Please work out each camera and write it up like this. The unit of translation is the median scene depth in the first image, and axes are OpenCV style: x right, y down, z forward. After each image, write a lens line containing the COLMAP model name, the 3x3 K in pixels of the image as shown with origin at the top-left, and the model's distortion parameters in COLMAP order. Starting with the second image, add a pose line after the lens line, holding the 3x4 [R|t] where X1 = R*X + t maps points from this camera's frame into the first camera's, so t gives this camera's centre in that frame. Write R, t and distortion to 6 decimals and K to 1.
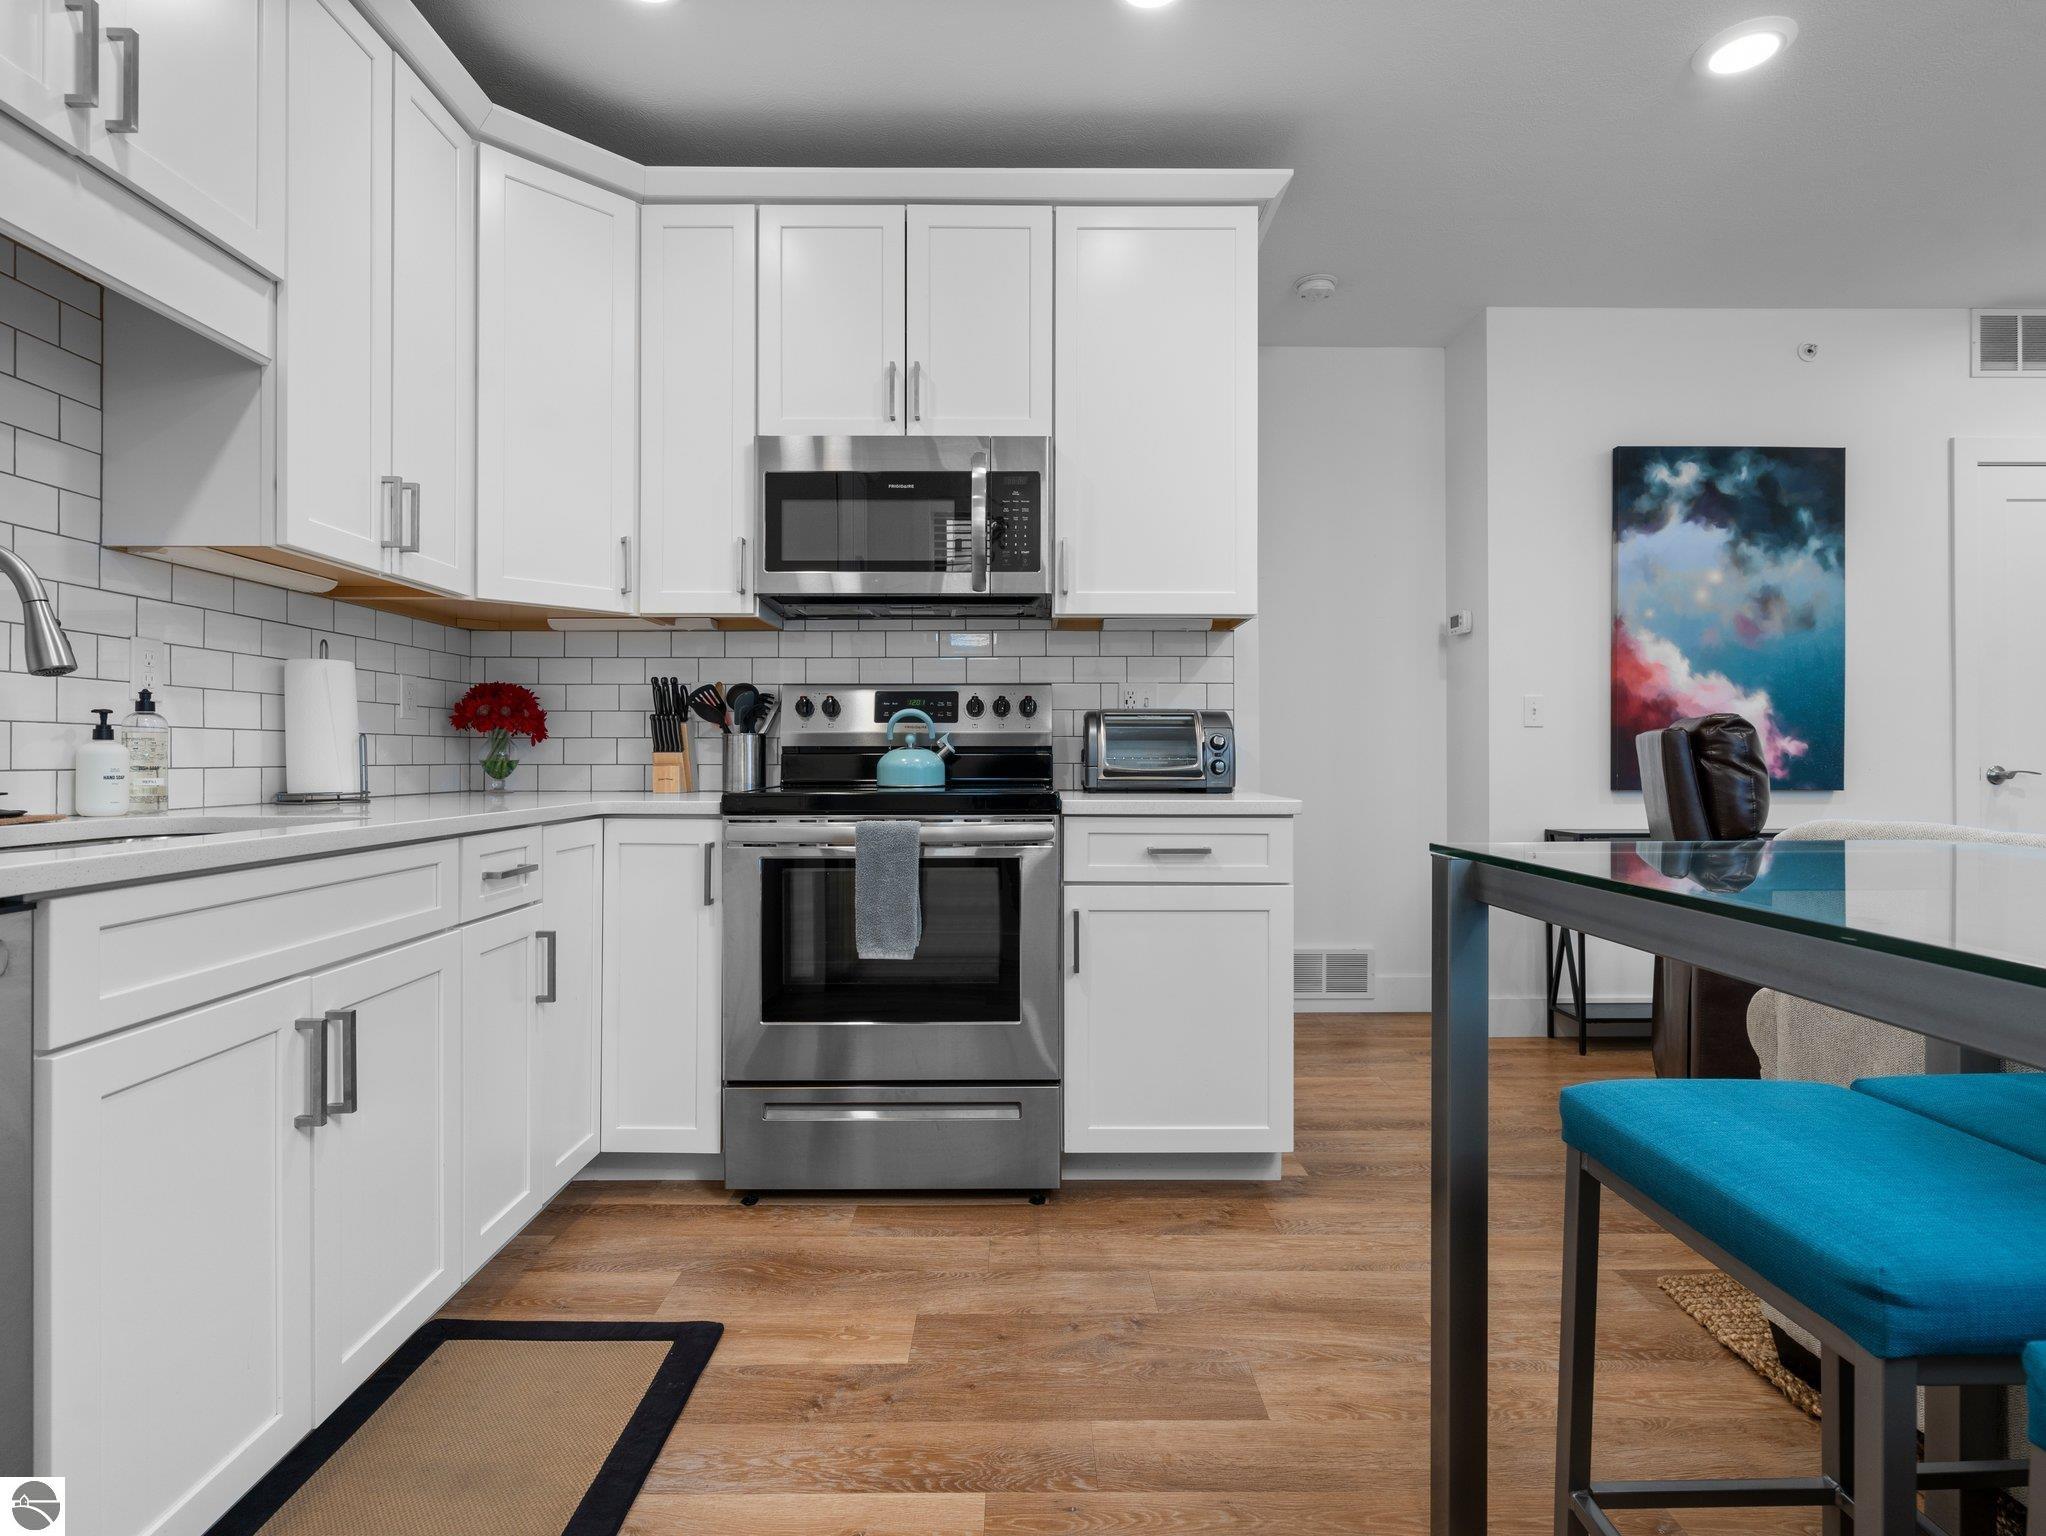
lens RADIAL K [[1079.1, 0, 1034.2], [0, 1079.1, 762.2], [0, 0, 1]] dist [-0.002039, 0.000752]
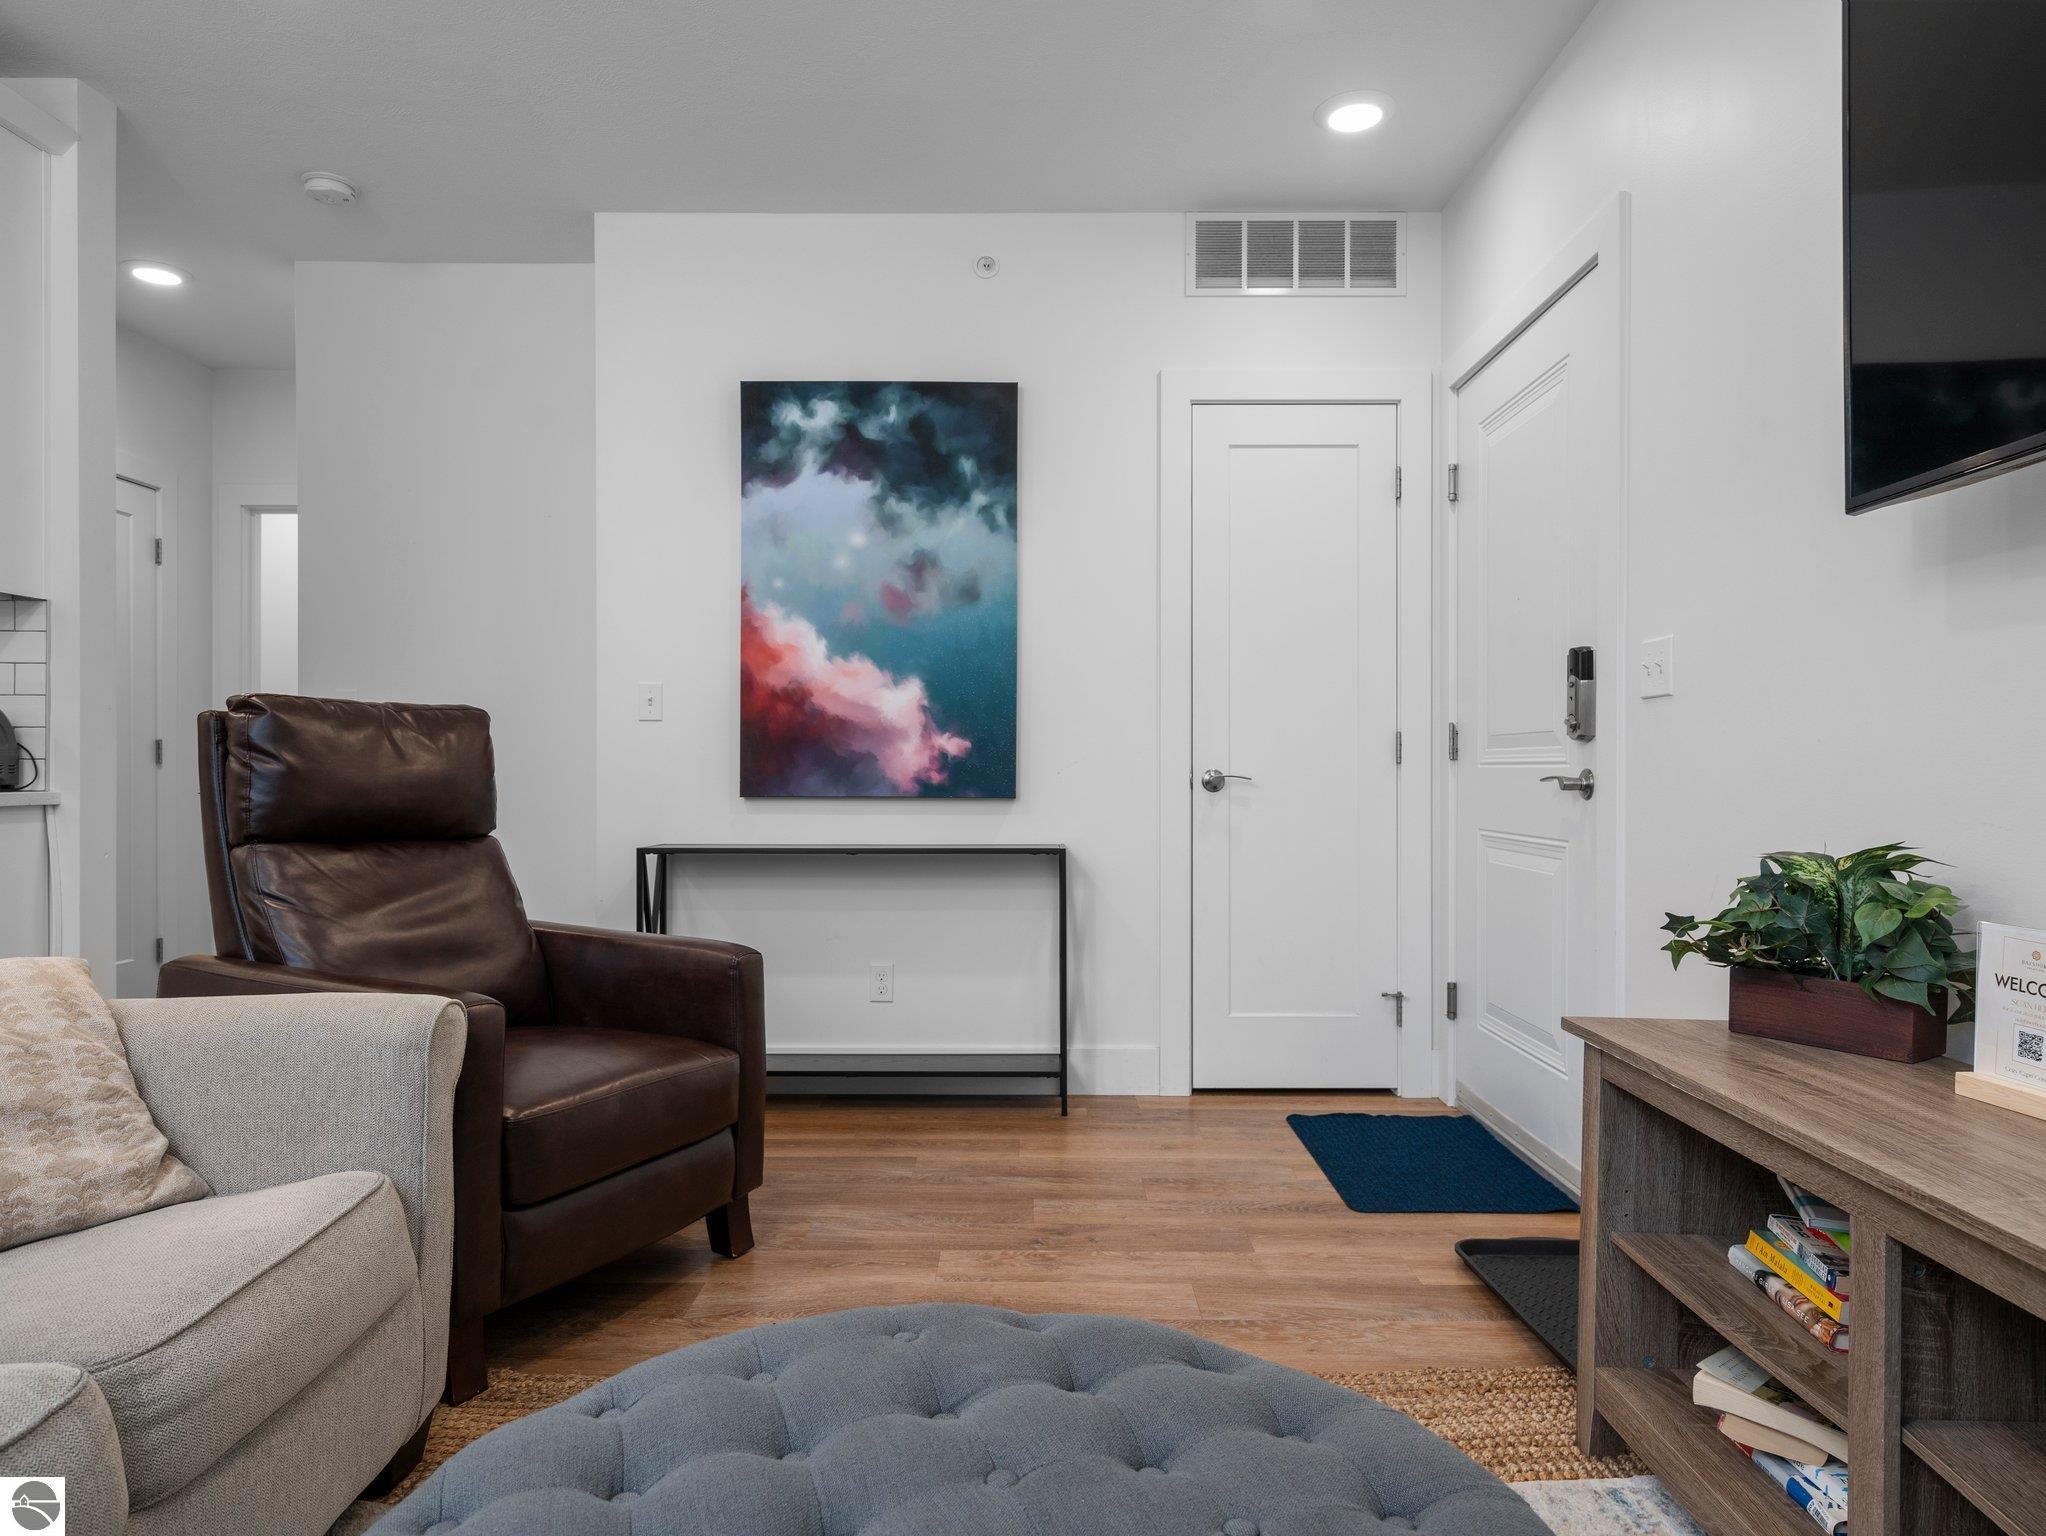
lens RADIAL K [[1269.9, 0, 1061.2], [0, 1269.9, 787.3], [0, 0, 1]] dist [0.003989, -0.000078]
pose [[0.999926, 0.002902, -0.011833, 0.798940], [-0.002752, 0.999915, 0.012715, 0.005348], [0.011868, -0.012682, 0.999849, 0.025146]]
